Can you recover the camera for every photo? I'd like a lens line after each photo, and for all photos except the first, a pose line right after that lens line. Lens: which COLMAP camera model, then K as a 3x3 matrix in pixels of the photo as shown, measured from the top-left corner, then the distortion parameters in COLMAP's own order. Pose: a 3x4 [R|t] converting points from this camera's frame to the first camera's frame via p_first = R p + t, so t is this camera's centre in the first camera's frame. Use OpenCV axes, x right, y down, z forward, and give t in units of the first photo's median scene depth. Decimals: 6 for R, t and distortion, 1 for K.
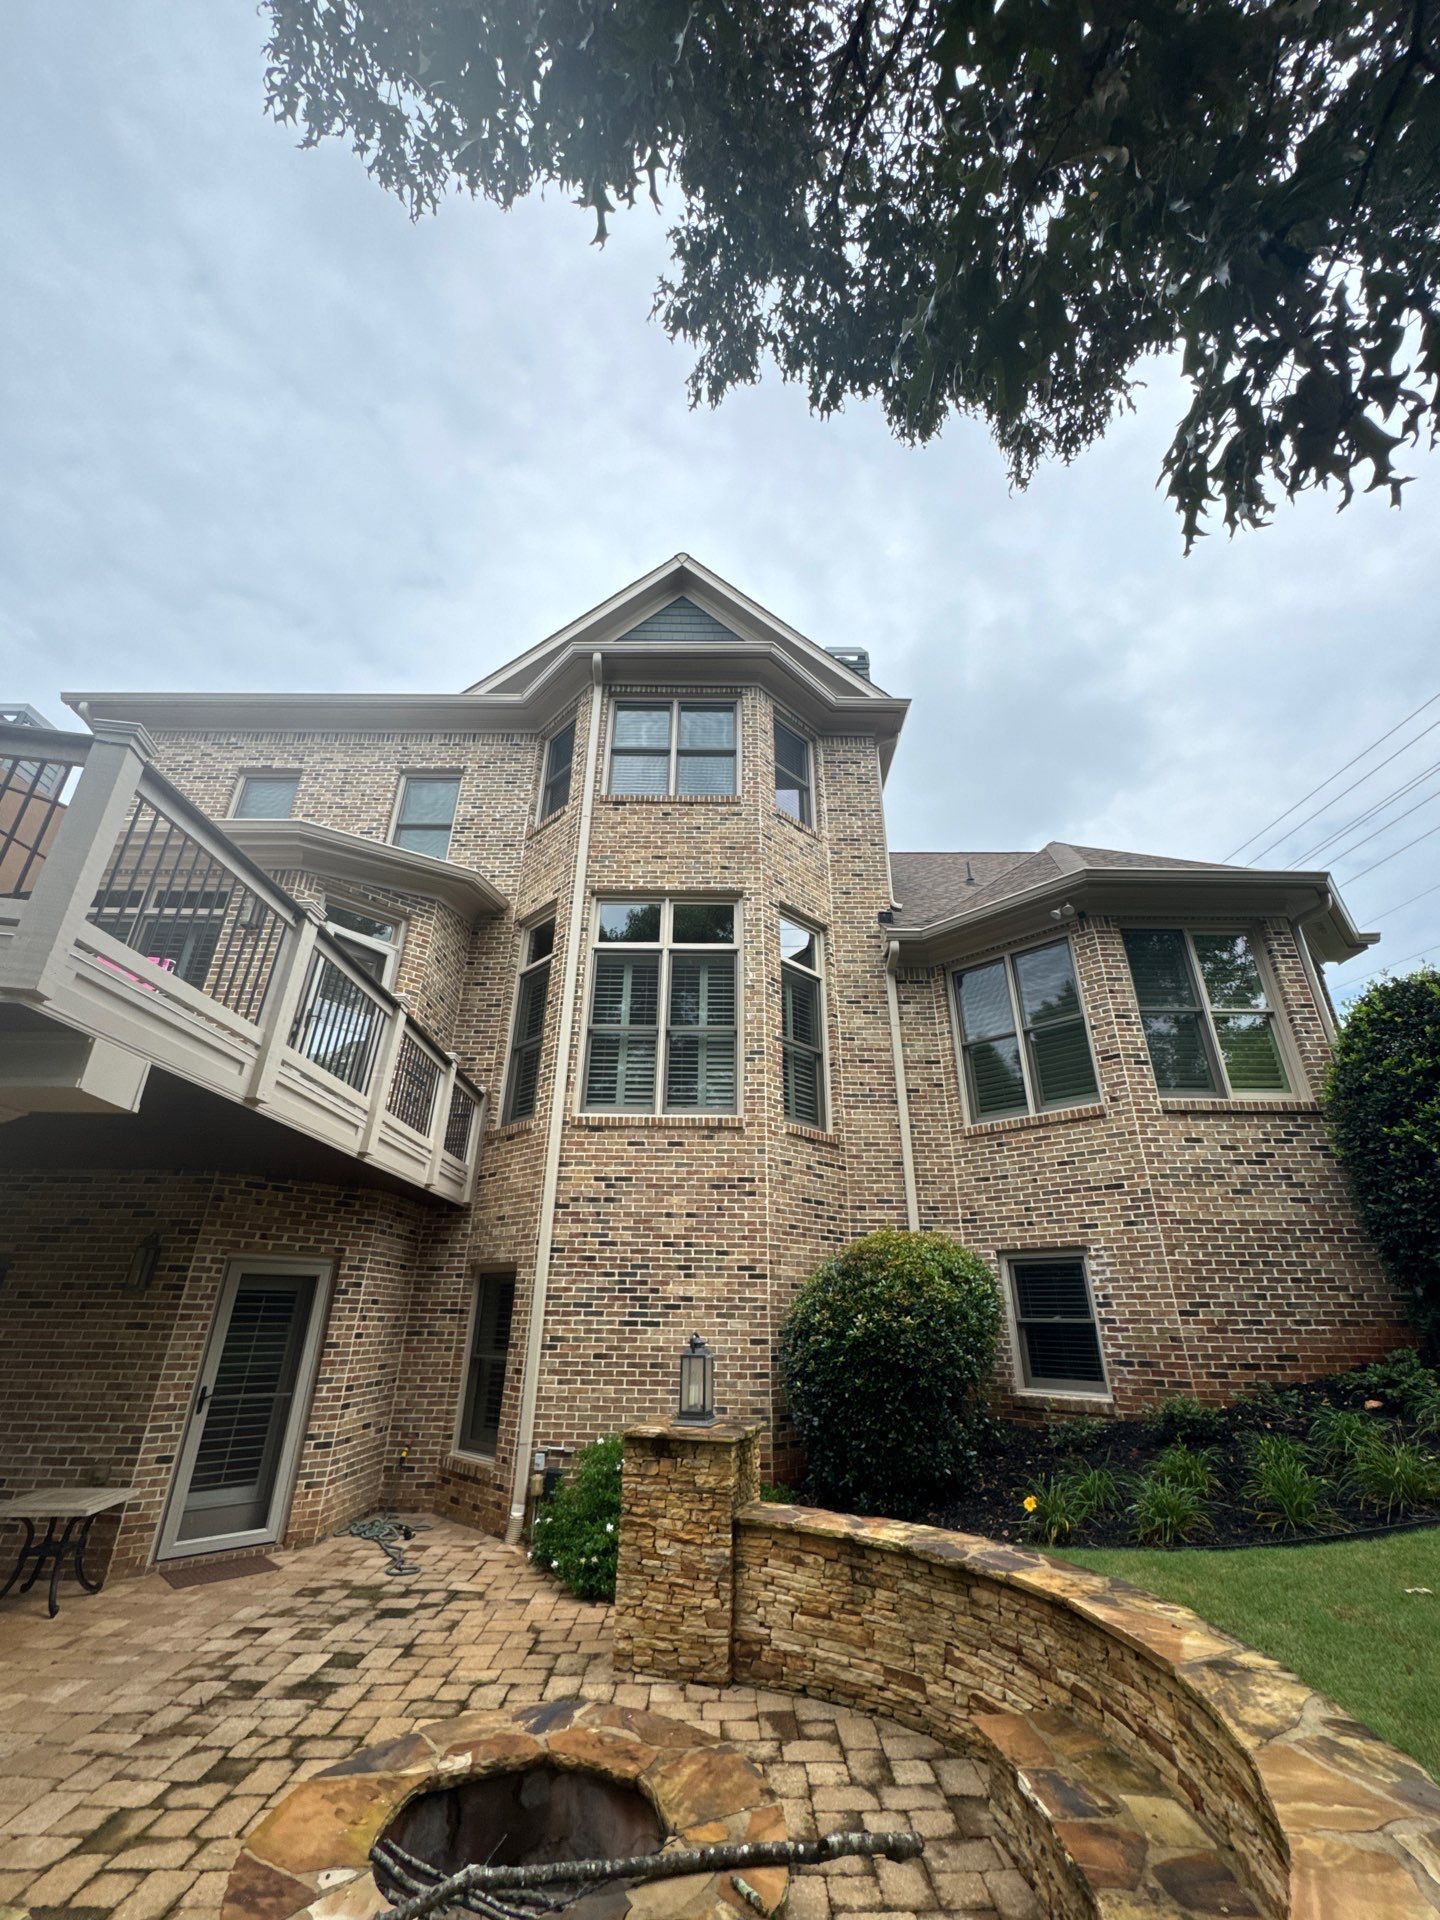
lens RADIAL K [[766.5, 0, 713.6], [0, 766.5, 962.7], [0, 0, 1]] dist [-0.005889, 0.000416]
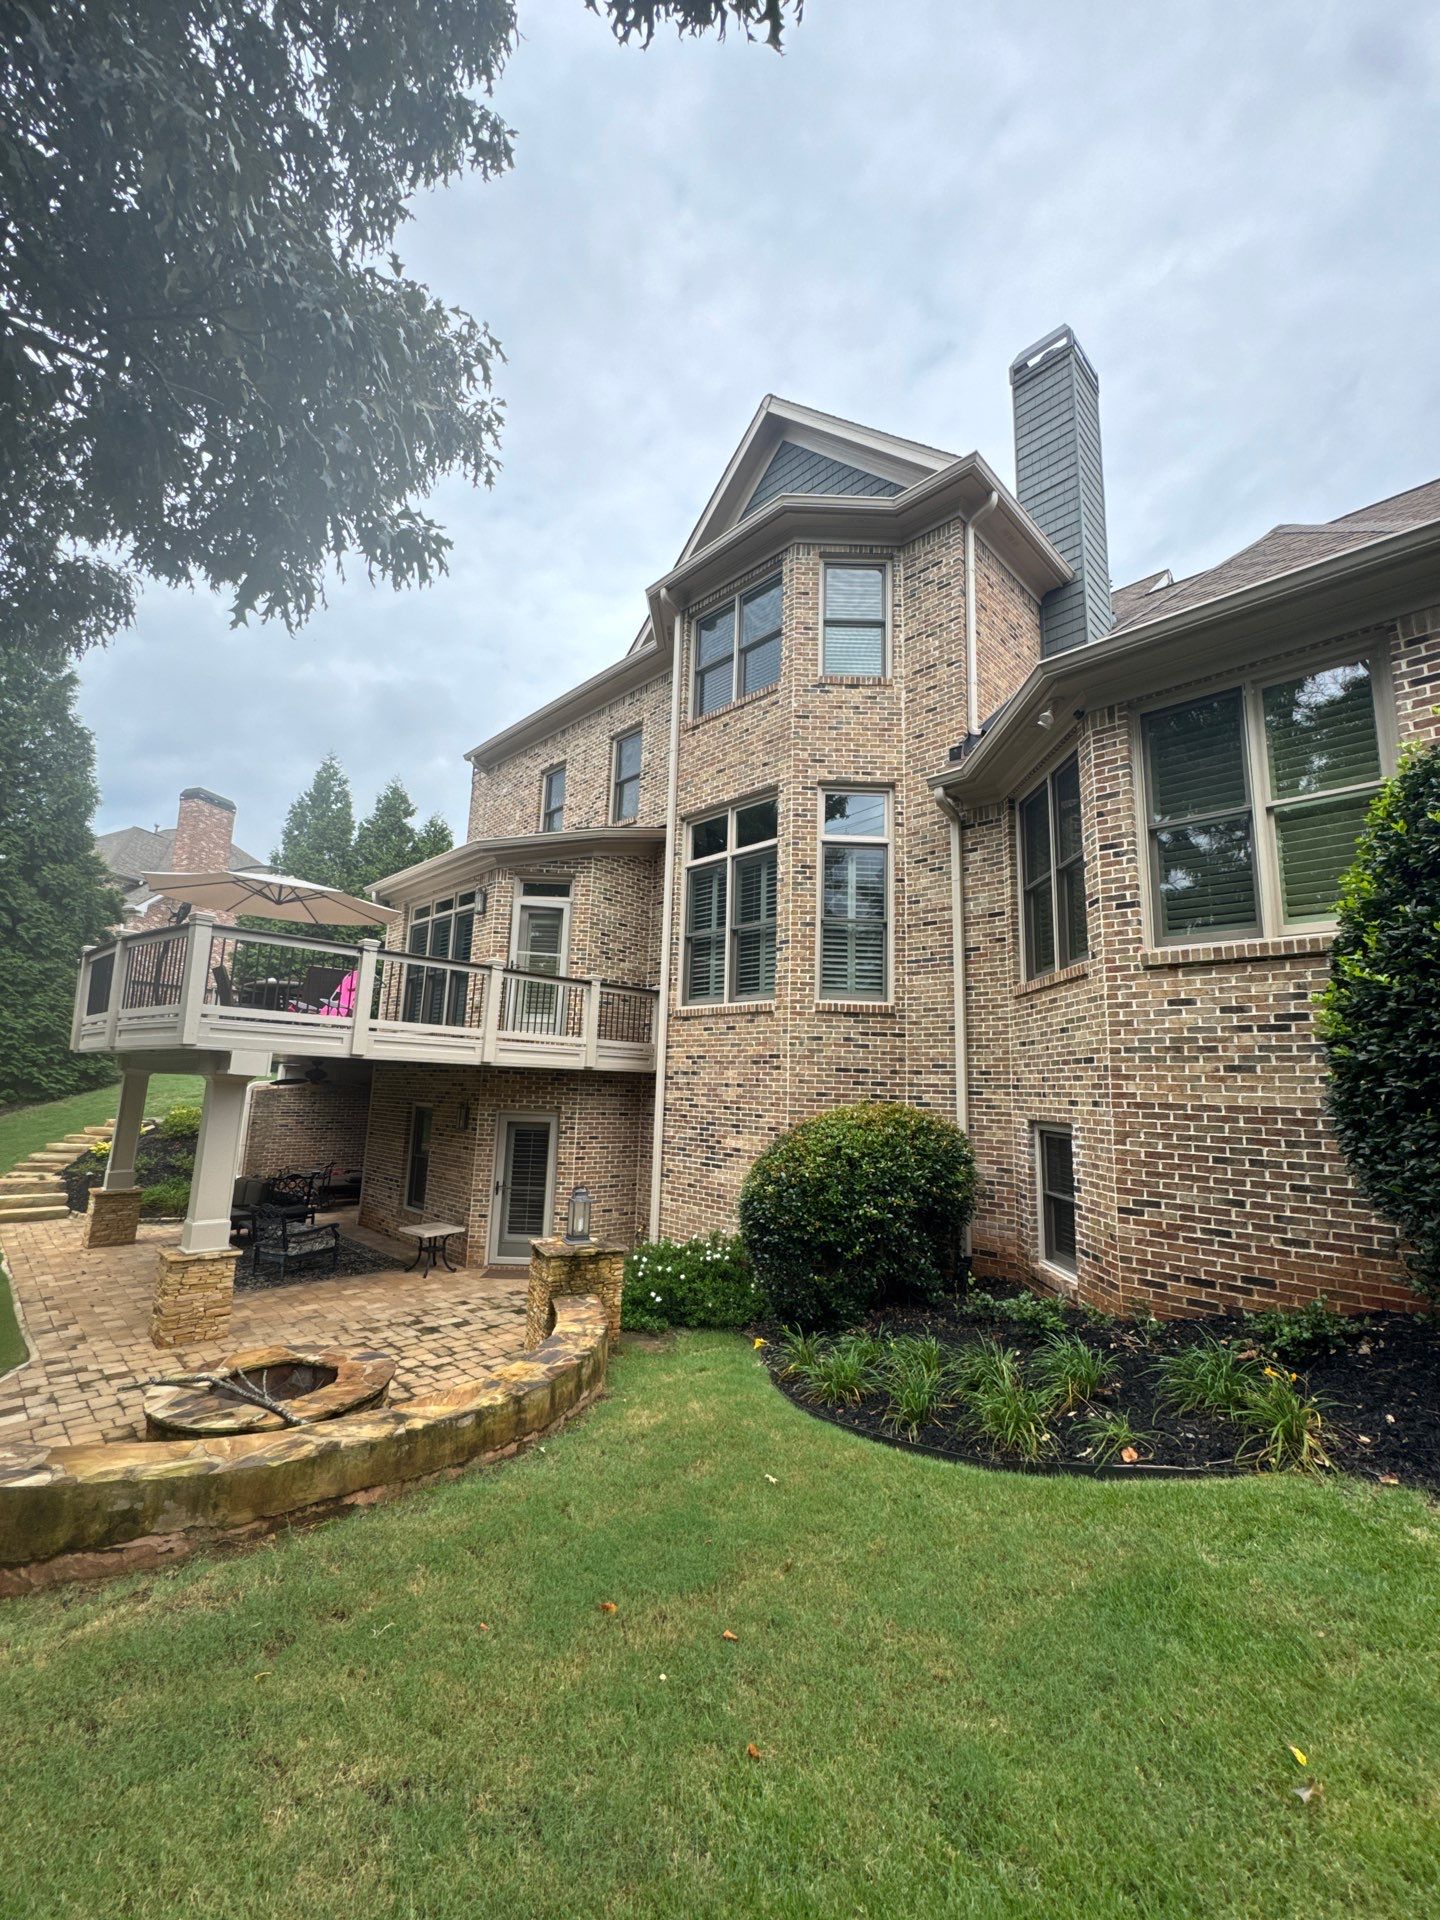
lens RADIAL K [[758.4, 0, 714.0], [0, 758.4, 965.5], [0, 0, 1]] dist [-0.006932, 0.002105]
pose [[0.710406, -0.101173, -0.696482, 0.796436], [0.271606, 0.952363, 0.138693, -0.030392], [0.649271, -0.287696, 0.704044, 0.177911]]
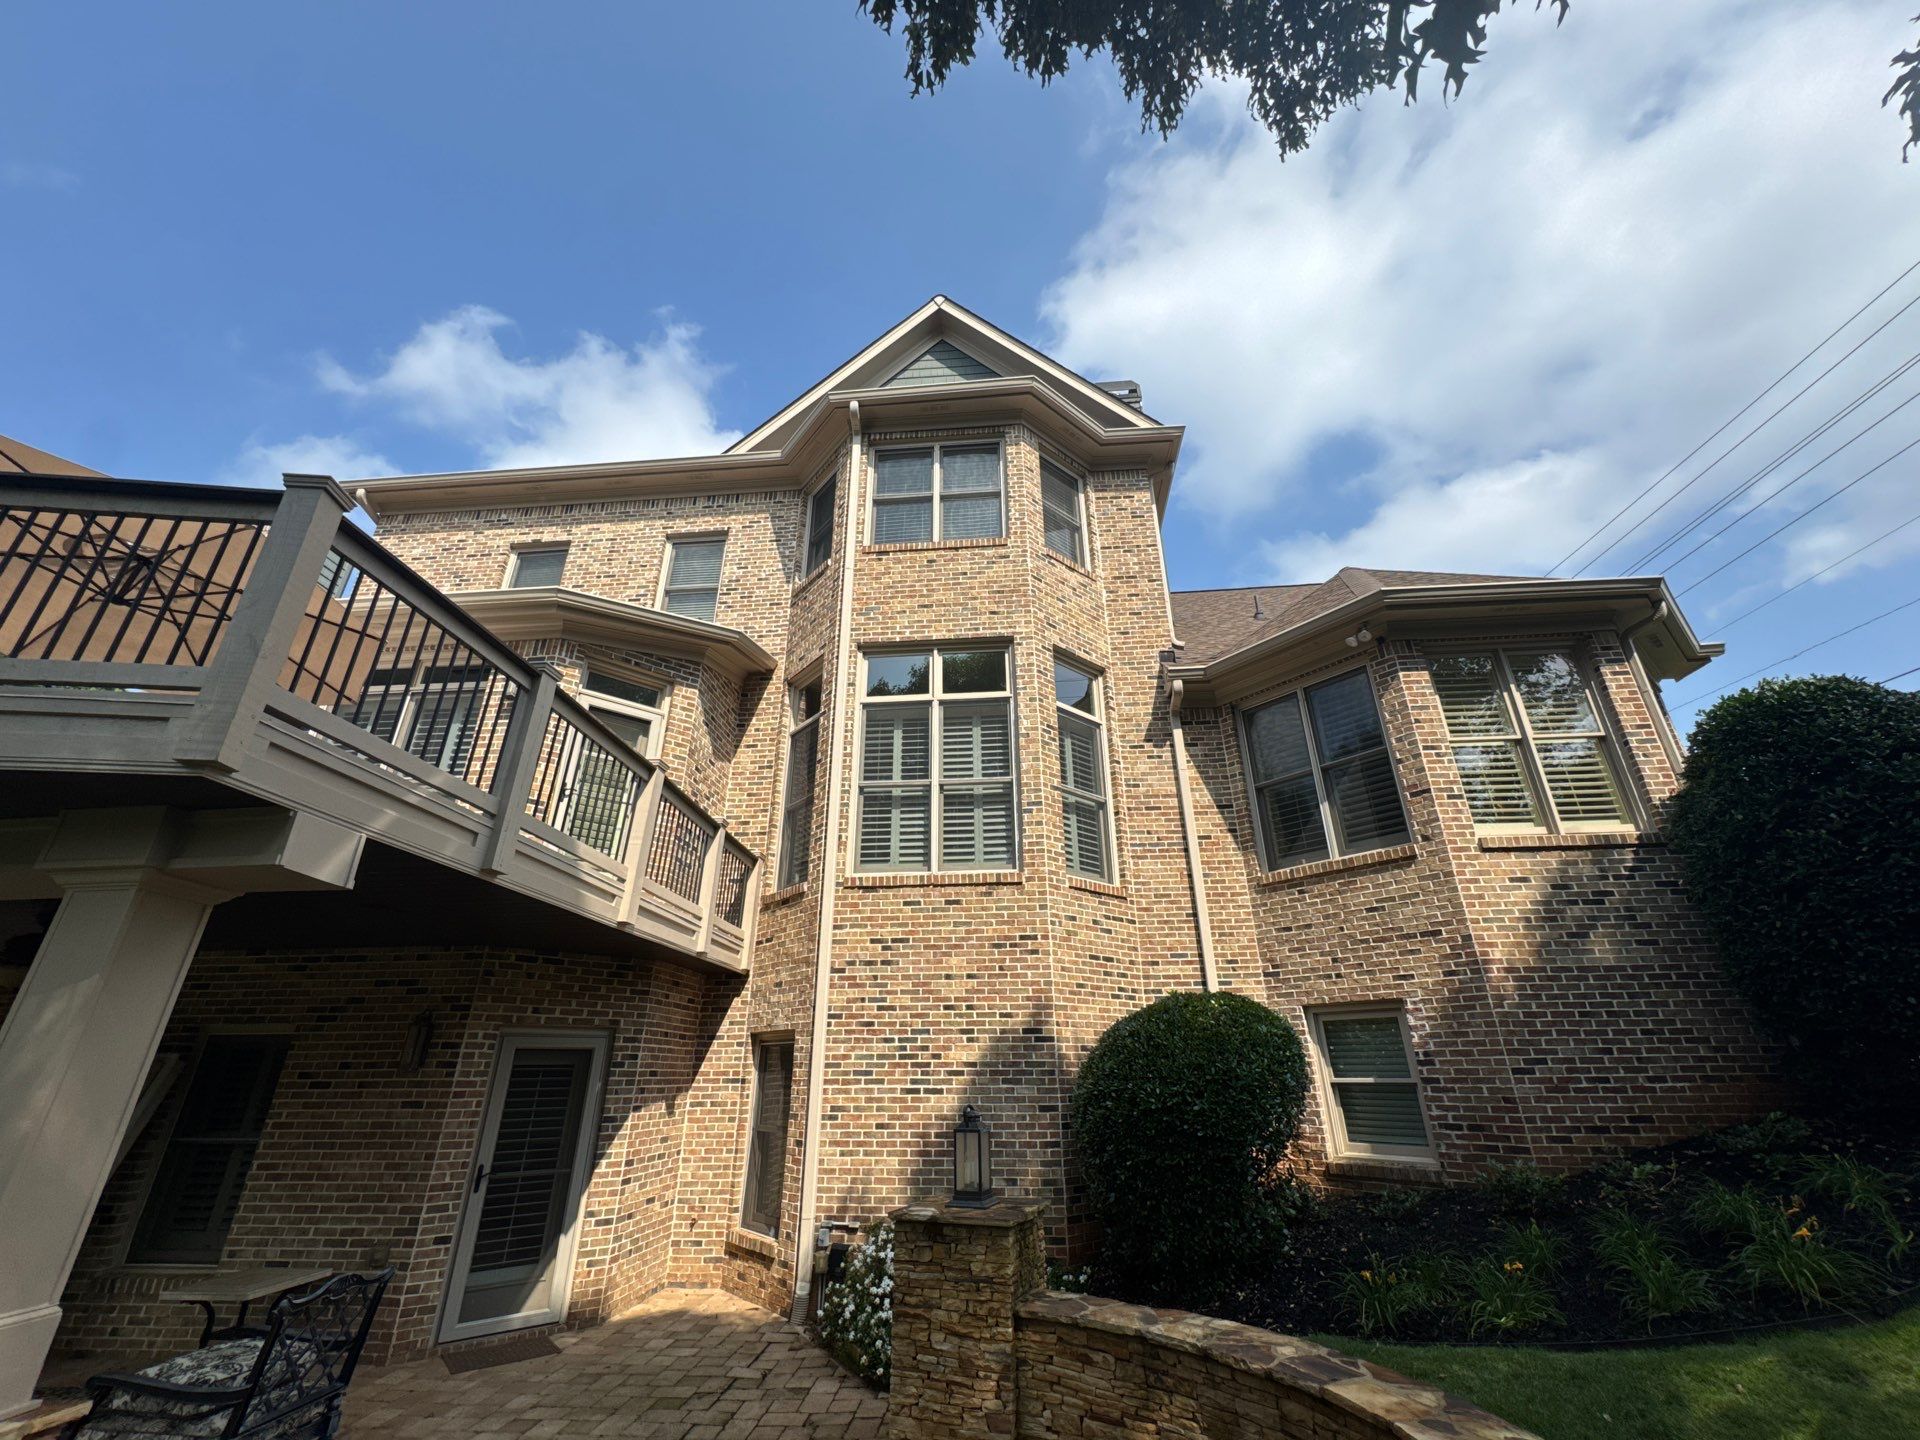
lens RADIAL K [[764.5, 0, 955.5], [0, 764.5, 723.4], [0, 0, 1]] dist [-0.003065, 0.000320]
pose [[0.996593, -0.048478, -0.066732, 0.029105], [0.048733, 0.998809, 0.002195, 0.011736], [0.066546, -0.005440, 0.997769, 0.050230]]
